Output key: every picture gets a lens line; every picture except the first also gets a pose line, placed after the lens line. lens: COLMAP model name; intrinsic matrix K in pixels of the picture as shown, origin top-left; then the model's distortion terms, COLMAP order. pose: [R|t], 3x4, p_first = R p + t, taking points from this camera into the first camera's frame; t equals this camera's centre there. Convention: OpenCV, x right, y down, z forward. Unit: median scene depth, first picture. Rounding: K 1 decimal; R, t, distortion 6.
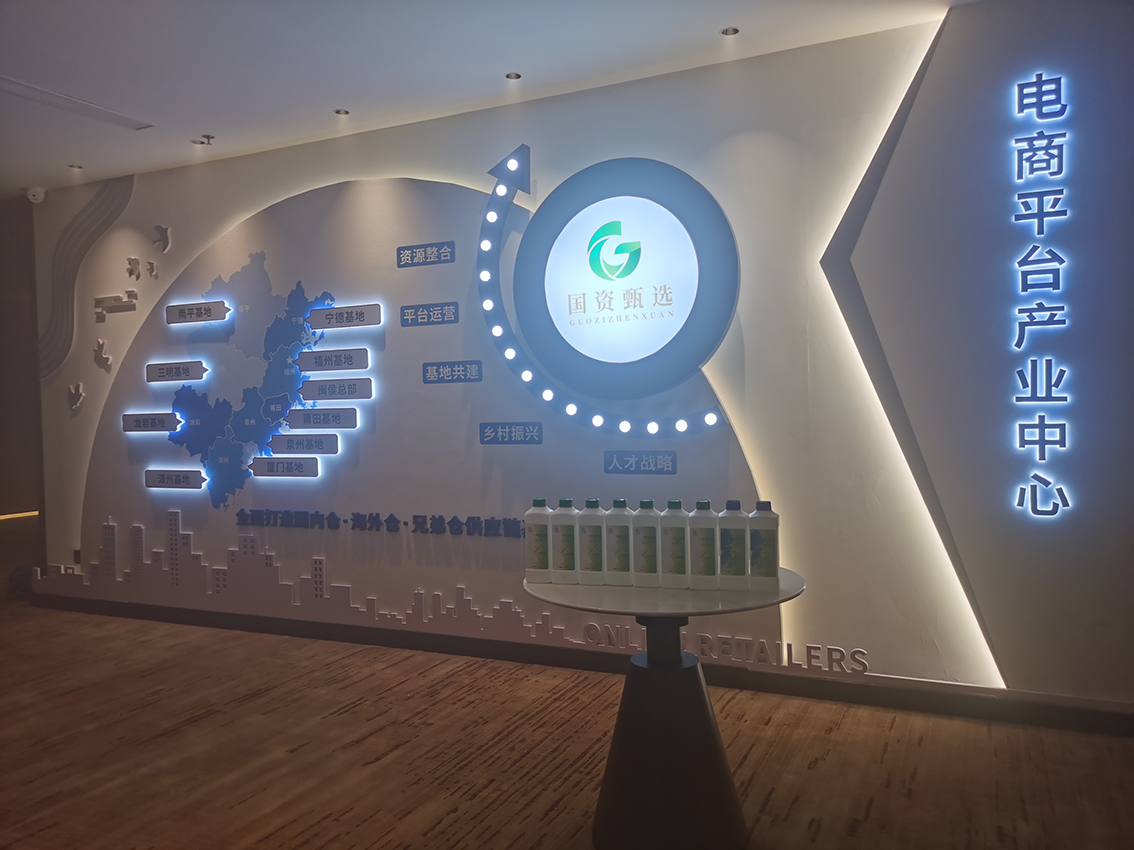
lens RADIAL K [[875.6, 0, 564.8], [0, 875.6, 419.8], [0, 0, 1]] dist [0.037312, -0.014193]
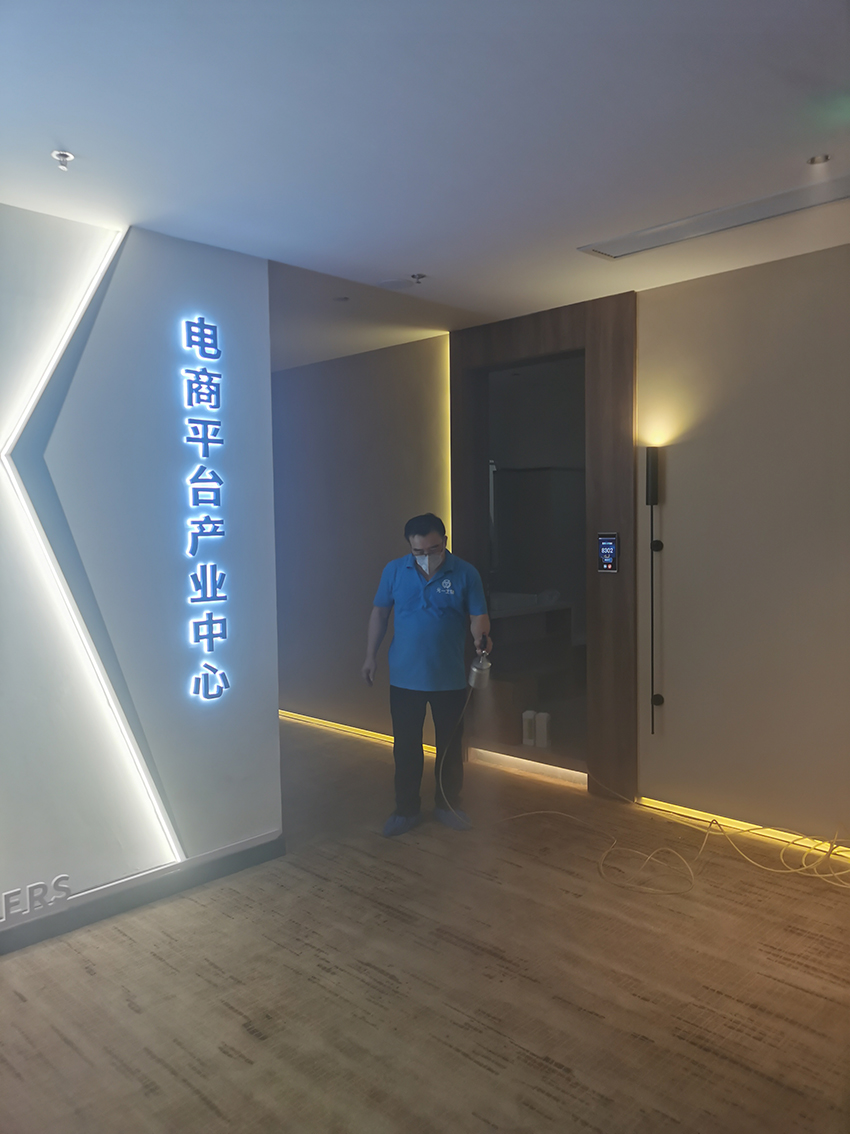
lens RADIAL K [[875.6, 0, 423.1], [0, 875.6, 565.1], [0, 0, 1]] dist [0.037312, -0.014193]
pose [[0.317385, -0.031026, 0.947789, -0.449967], [0.024075, 0.999406, 0.024653, -0.087324], [-0.947991, 0.014994, 0.317943, 0.357024]]
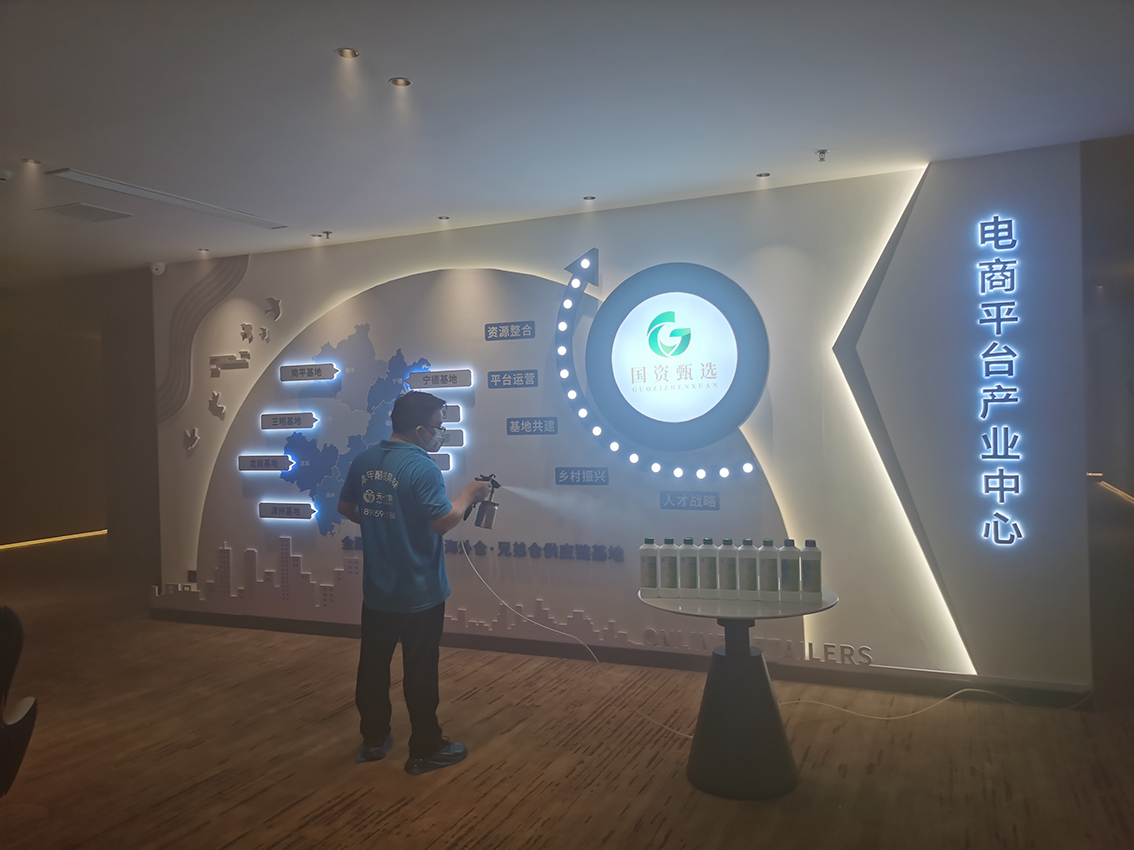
lens RADIAL K [[875.6, 0, 561.3], [0, 875.6, 419.7], [0, 0, 1]] dist [0.037312, -0.014193]
pose [[0.999760, -0.002203, 0.021789, -0.151223], [0.002502, 0.999903, -0.013712, -0.061365], [-0.021756, 0.013763, 0.999669, -0.314524]]
